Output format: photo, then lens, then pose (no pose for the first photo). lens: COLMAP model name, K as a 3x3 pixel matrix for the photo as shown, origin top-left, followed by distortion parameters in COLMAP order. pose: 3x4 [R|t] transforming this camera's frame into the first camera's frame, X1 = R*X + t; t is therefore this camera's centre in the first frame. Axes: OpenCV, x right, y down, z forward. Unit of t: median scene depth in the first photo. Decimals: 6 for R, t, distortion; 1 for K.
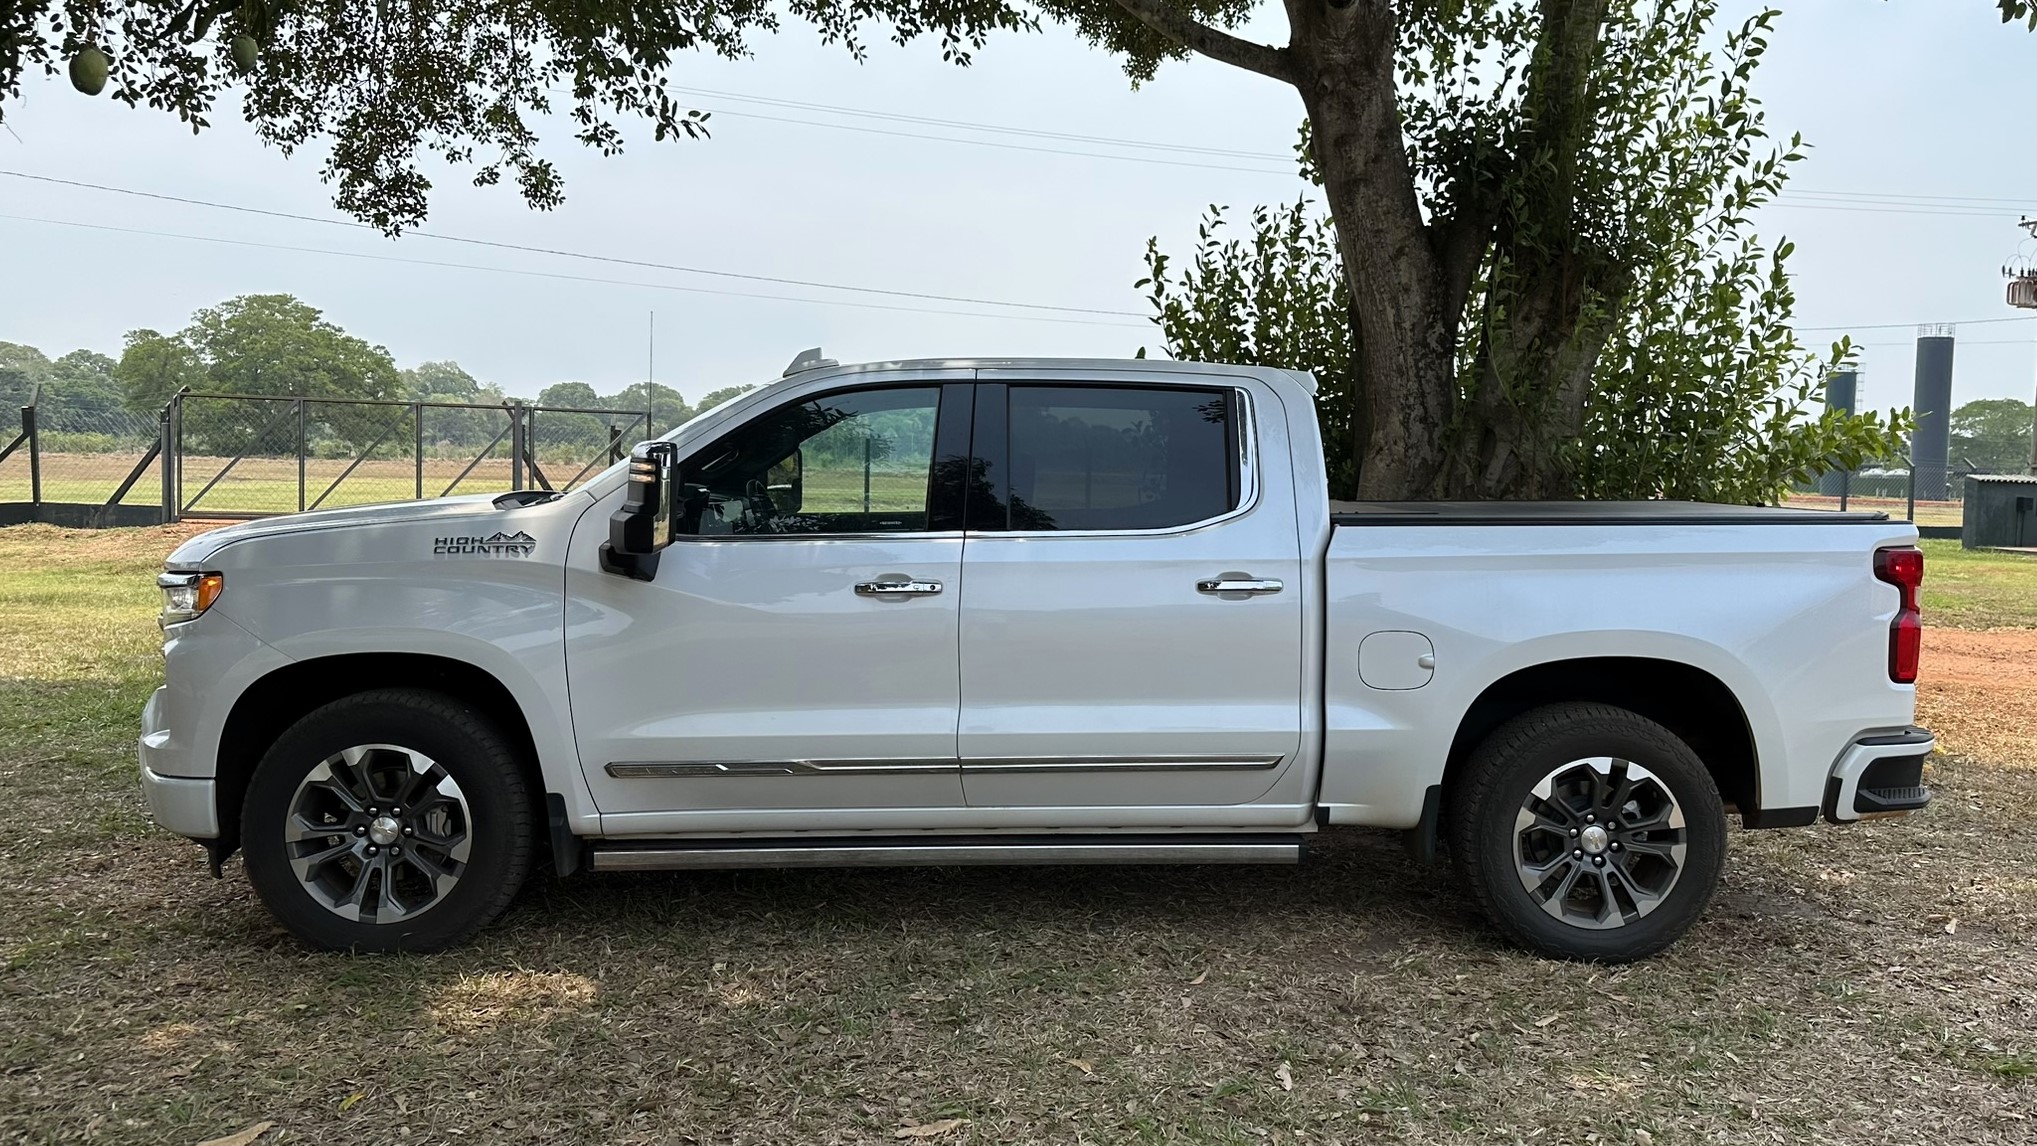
lens RADIAL K [[1572.7, 0, 1018.5], [0, 1572.7, 573.0], [0, 0, 1]] dist [0.113069, -0.165973]
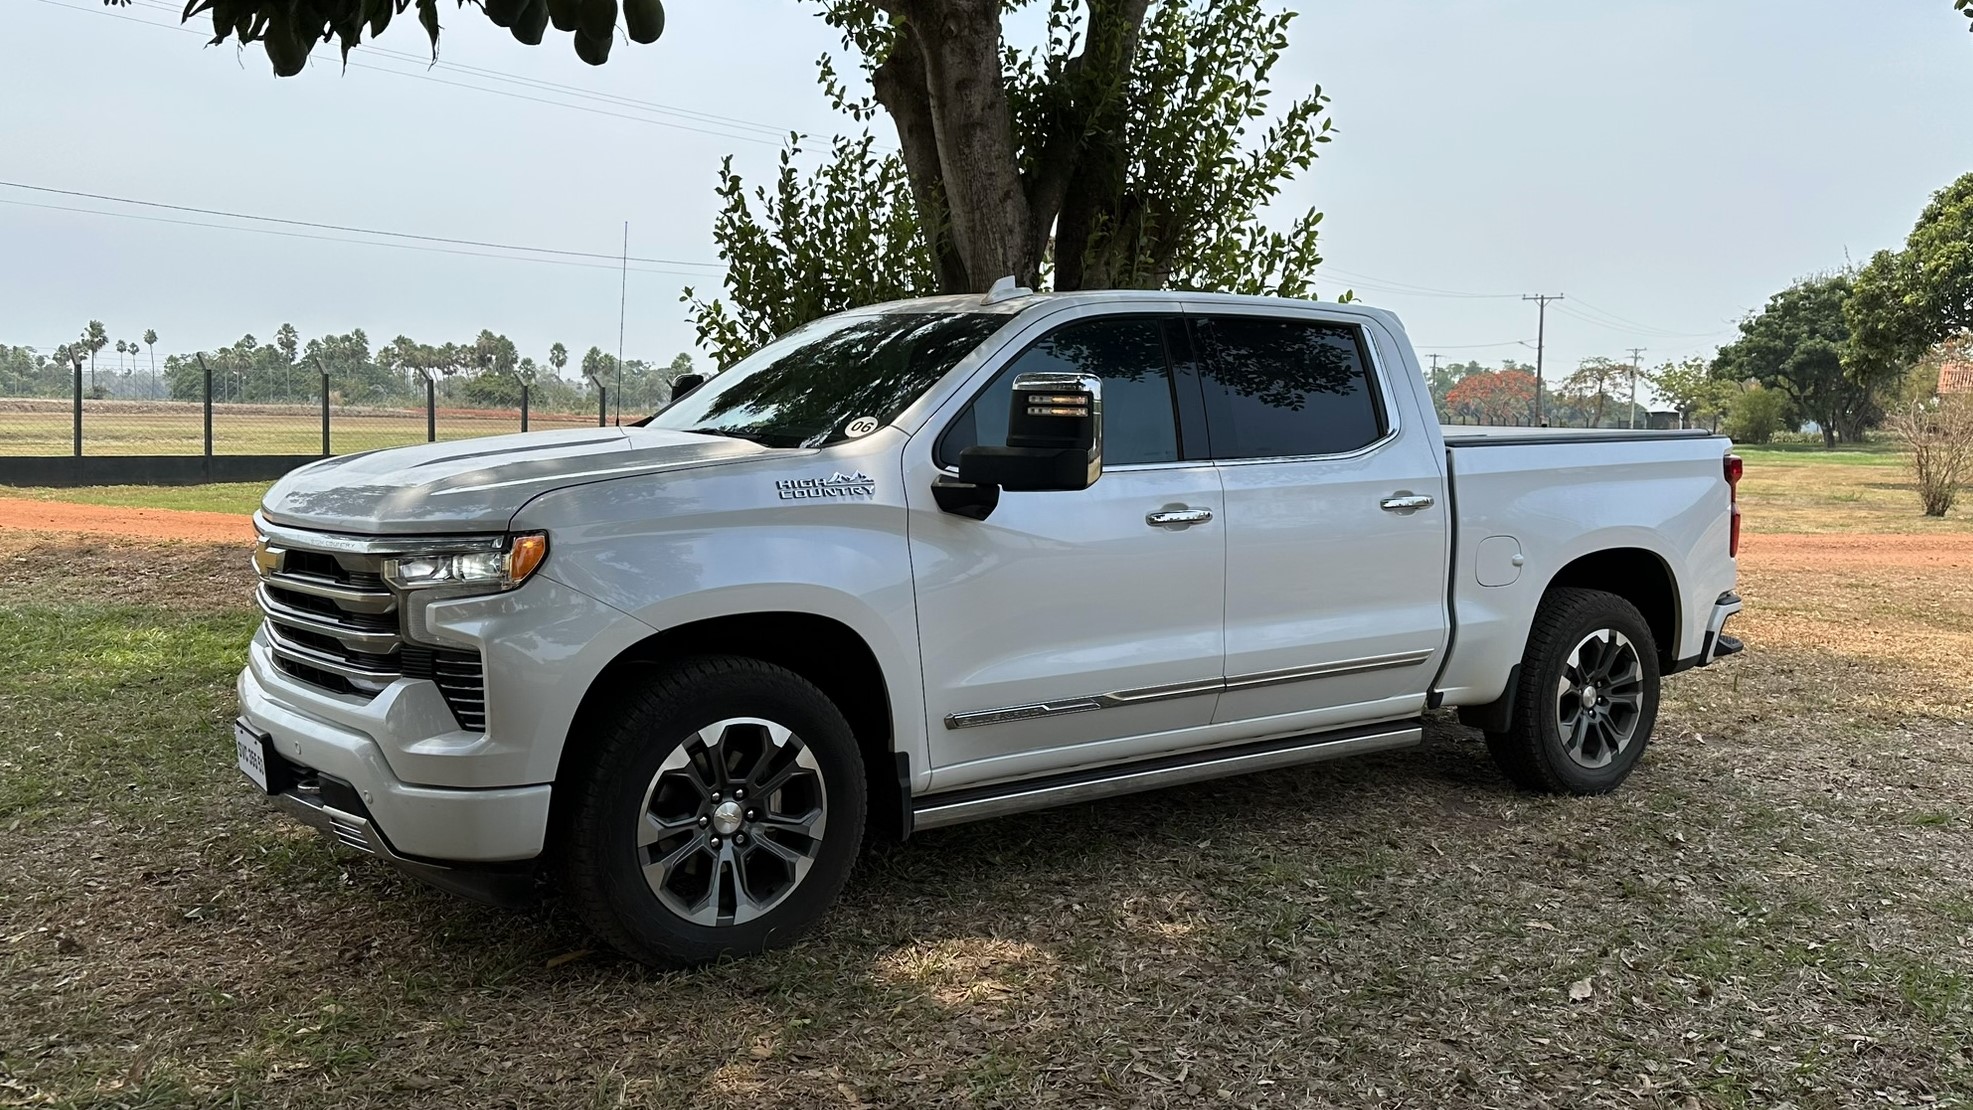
lens RADIAL K [[1611.9, 0, 917.7], [0, 1611.9, 529.9], [0, 0, 1]] dist [0.146411, -0.219458]
pose [[0.849492, -0.044425, 0.525728, -0.762924], [0.035242, 0.999001, 0.027472, -0.016530], [-0.526424, -0.004810, 0.850209, 0.190695]]
